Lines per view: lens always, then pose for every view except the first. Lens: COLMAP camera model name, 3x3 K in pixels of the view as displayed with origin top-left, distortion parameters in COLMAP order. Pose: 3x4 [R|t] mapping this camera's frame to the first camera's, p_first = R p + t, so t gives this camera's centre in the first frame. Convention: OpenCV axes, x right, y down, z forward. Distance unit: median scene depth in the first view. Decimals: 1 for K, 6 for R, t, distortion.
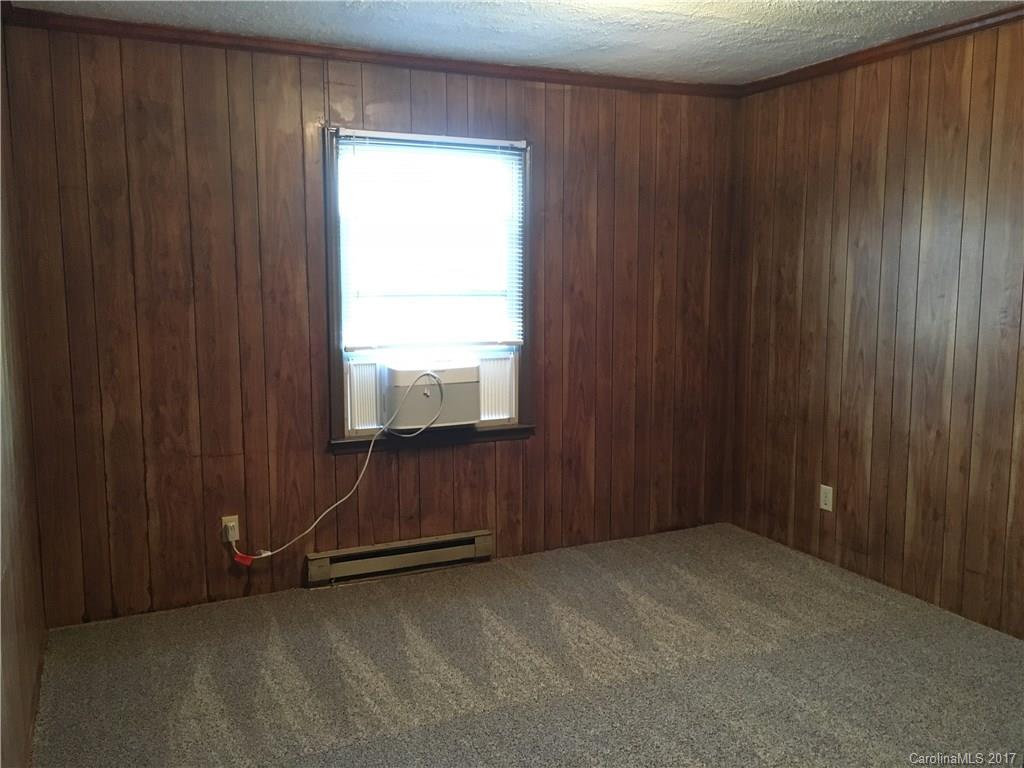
lens RADIAL K [[852.6, 0, 512.0], [0, 852.6, 384.0], [0, 0, 1]] dist [-0.000890, -0.000132]
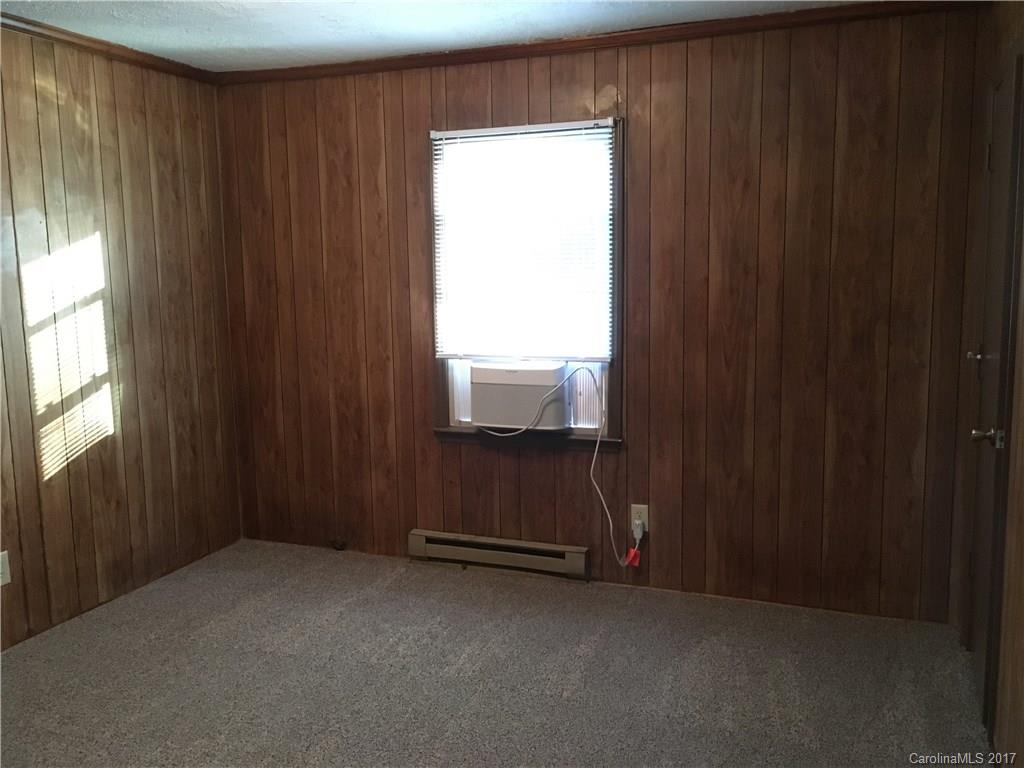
lens RADIAL K [[875.9, 0, 512.0], [0, 875.9, 384.0], [0, 0, 1]] dist [0.041756, 0.002386]
pose [[0.687592, 0.084710, -0.721139, 0.606226], [-0.079890, 0.995968, 0.040819, -0.038634], [0.721689, 0.029545, 0.691586, 0.297249]]
